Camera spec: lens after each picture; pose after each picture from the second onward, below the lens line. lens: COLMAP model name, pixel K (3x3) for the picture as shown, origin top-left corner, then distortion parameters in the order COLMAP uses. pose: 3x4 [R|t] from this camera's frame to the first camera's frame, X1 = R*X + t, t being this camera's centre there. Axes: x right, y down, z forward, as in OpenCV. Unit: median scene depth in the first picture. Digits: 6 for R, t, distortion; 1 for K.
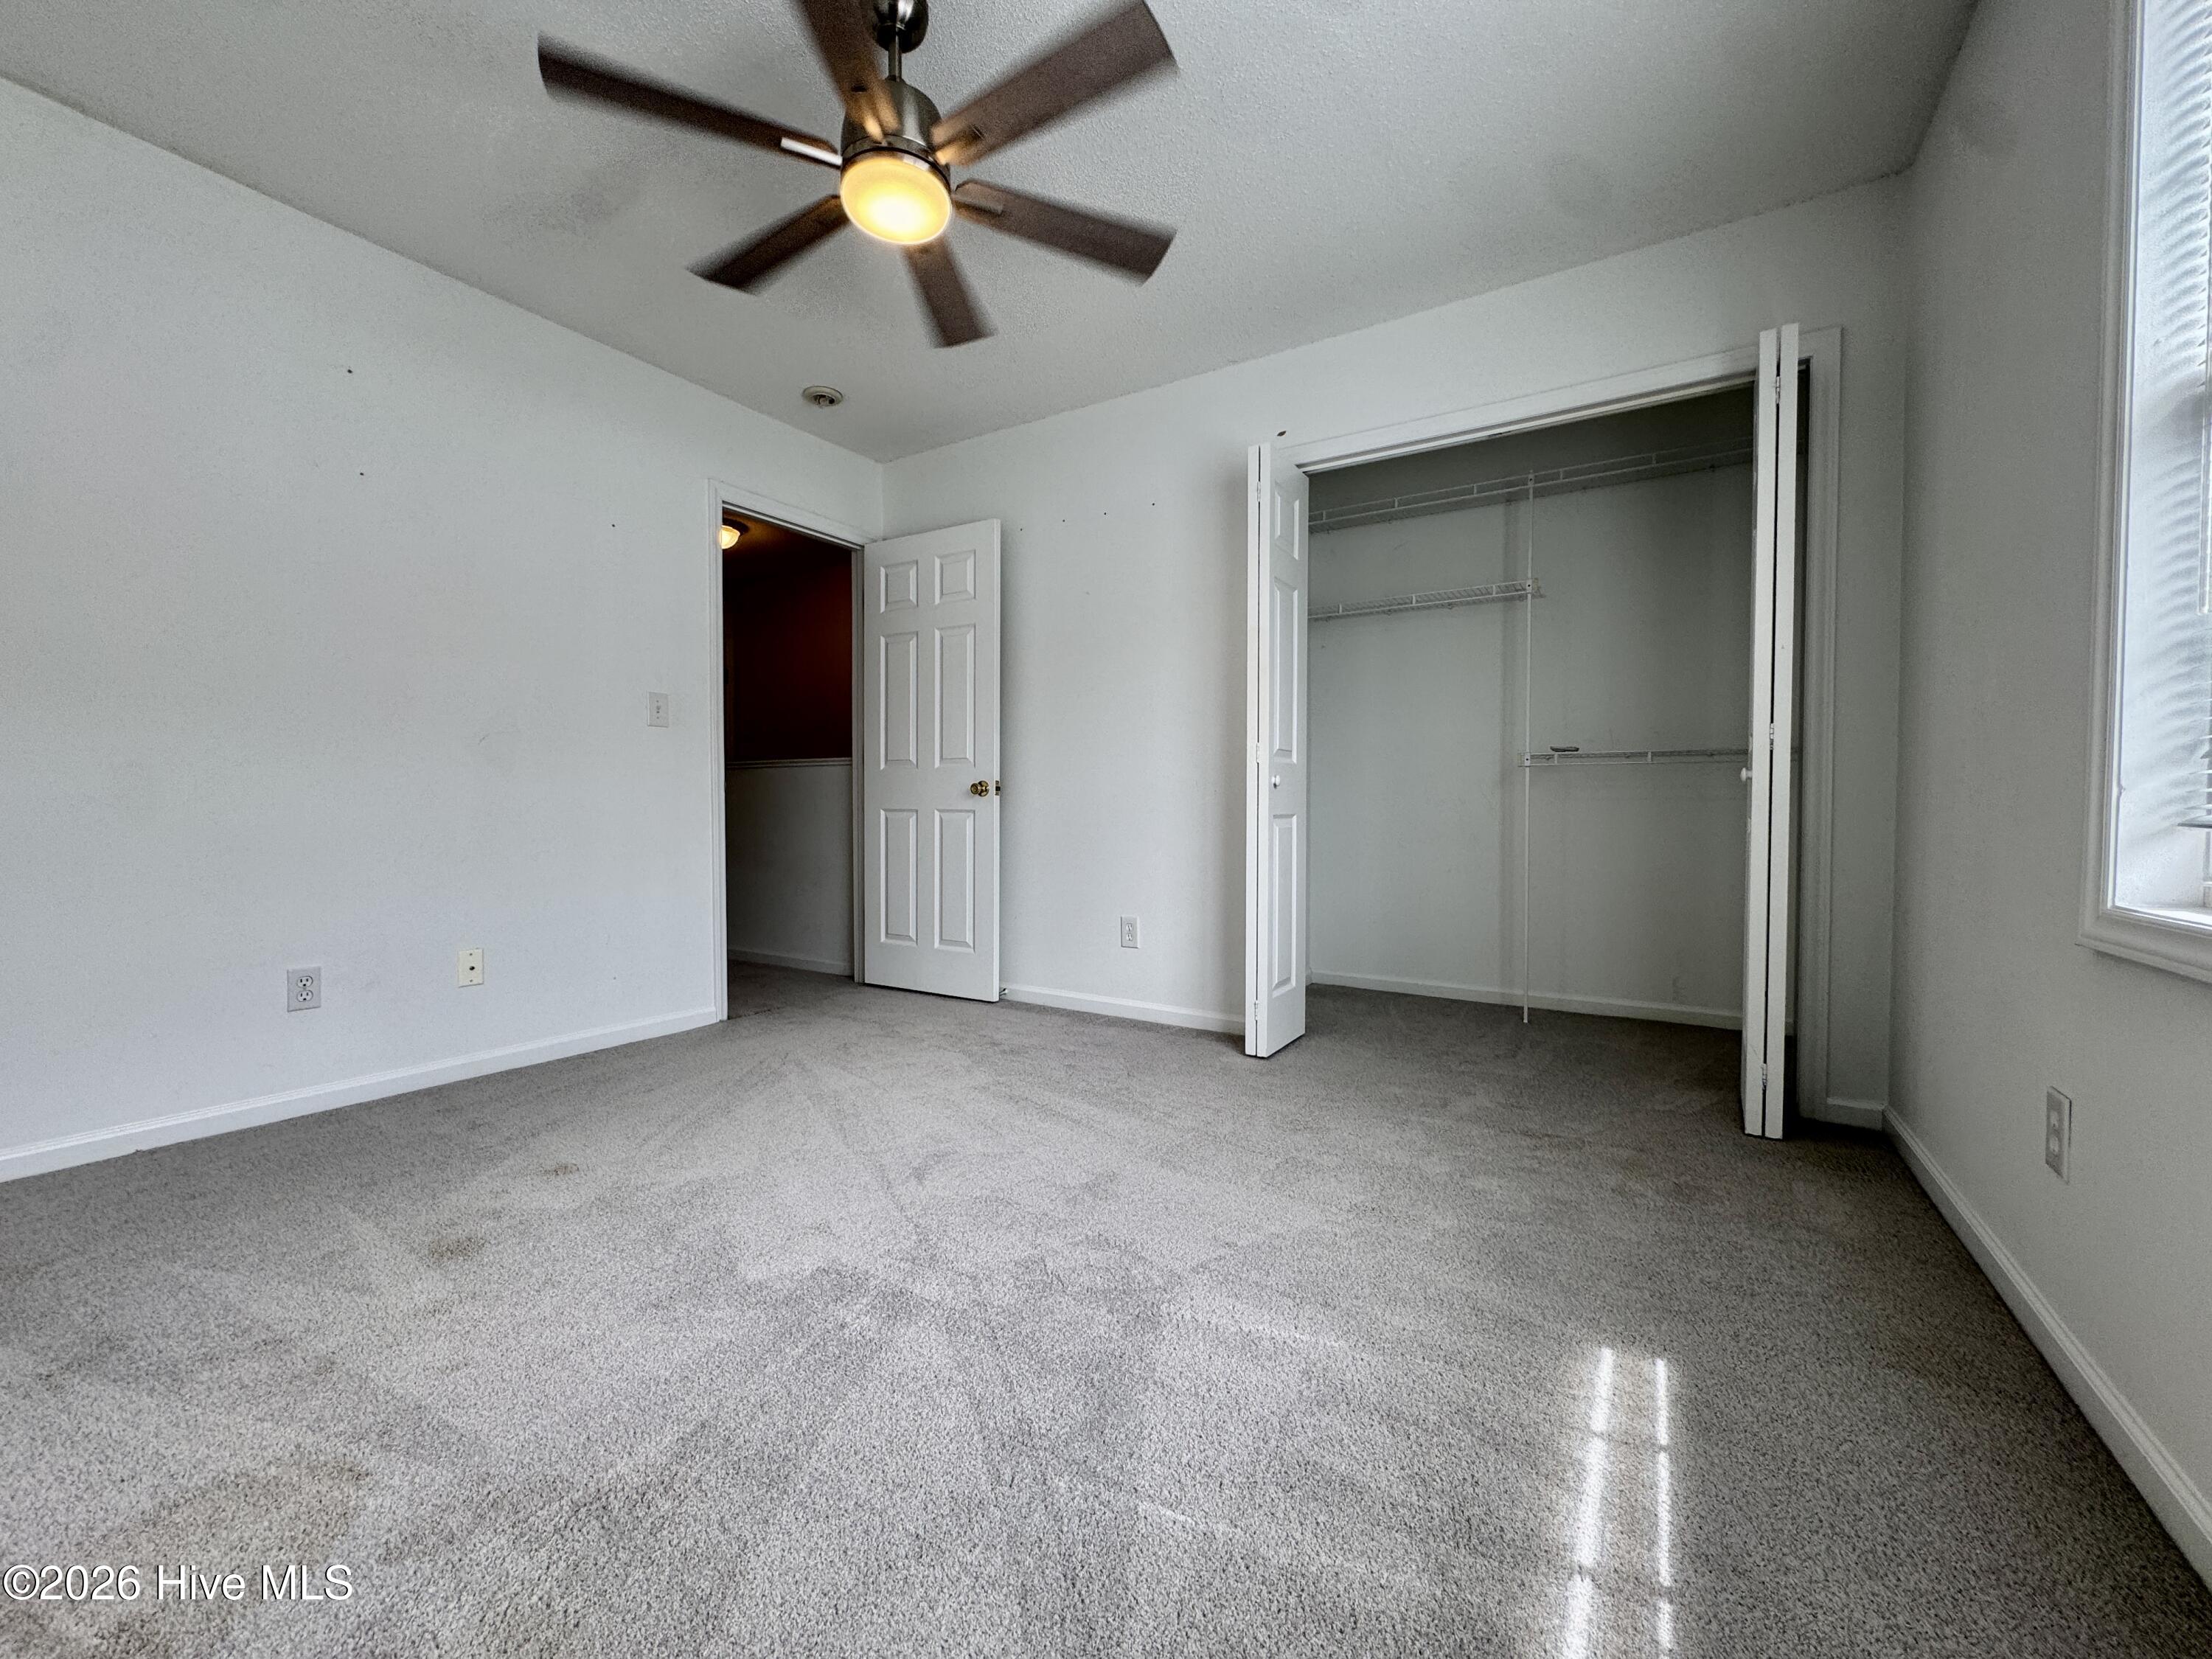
lens RADIAL K [[884.3, 0, 1103.7], [0, 884.3, 829.8], [0, 0, 1]] dist [-0.002555, -0.000101]
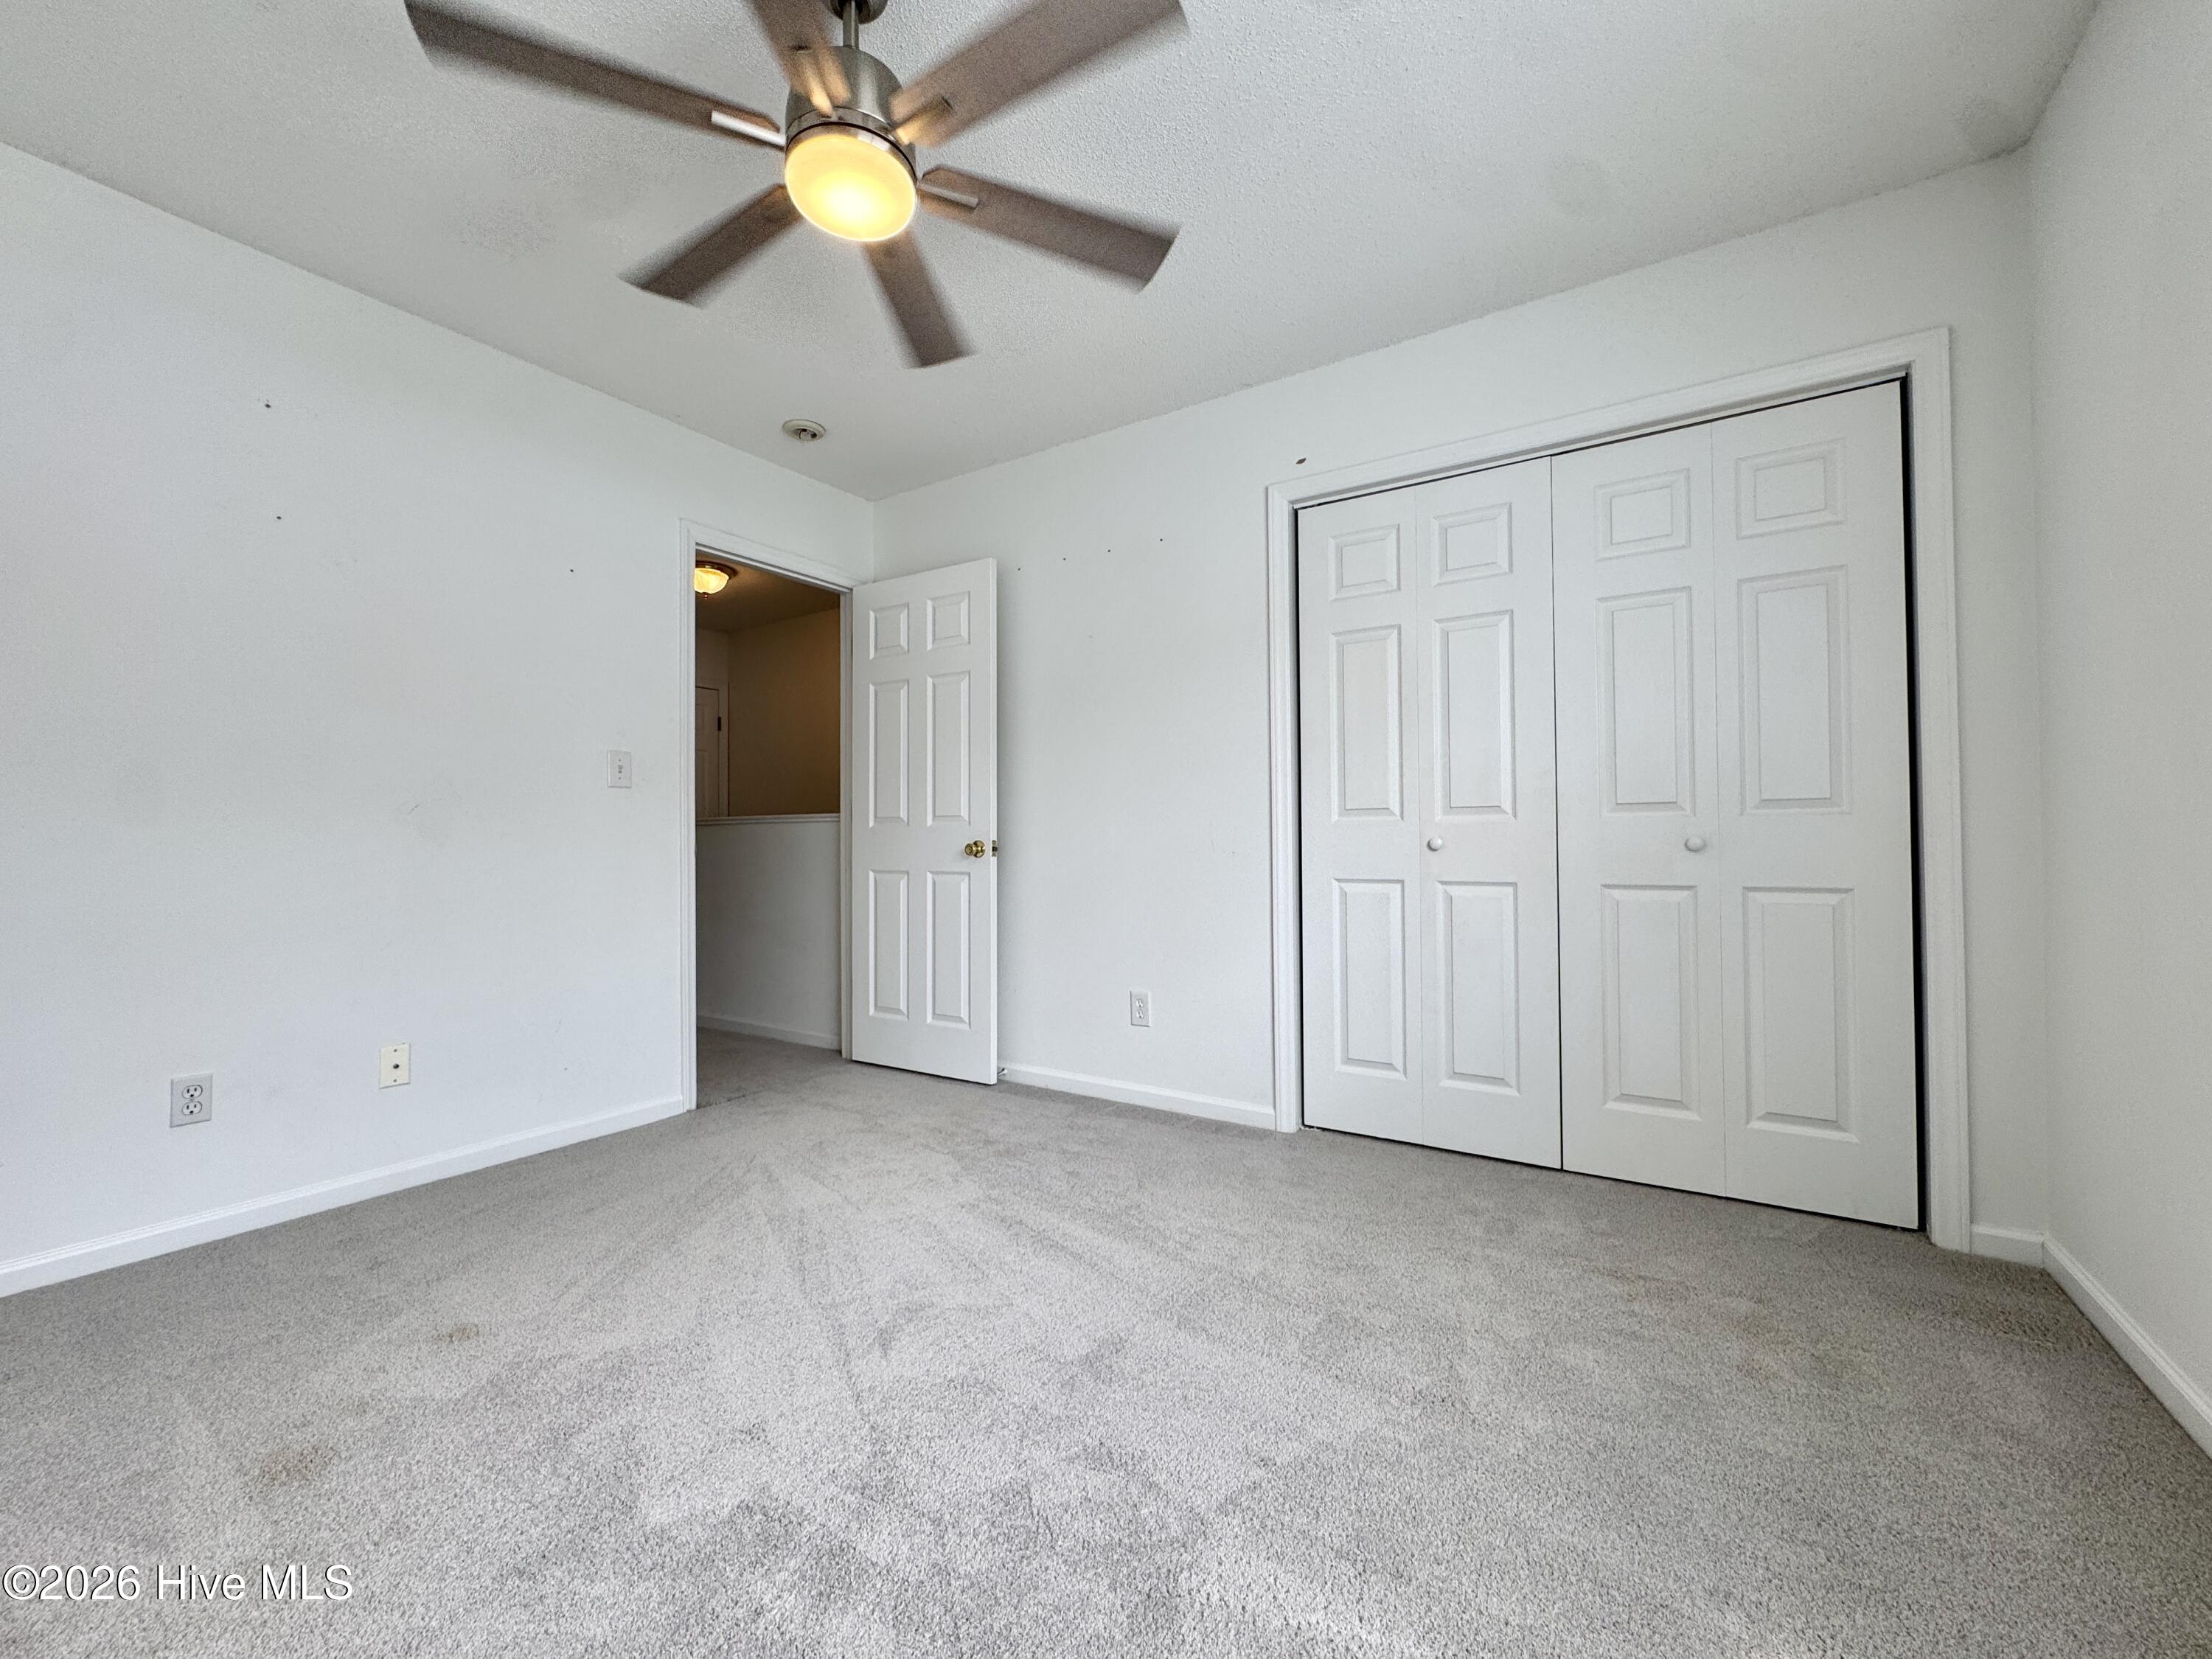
lens RADIAL K [[884.3, 0, 1106.3], [0, 884.3, 830.3], [0, 0, 1]] dist [-0.002555, -0.000101]
pose [[0.999886, -0.009467, -0.011805, 0.012323], [0.008988, 0.999161, -0.039960, -0.051731], [0.012173, 0.039849, 0.999132, 0.157310]]
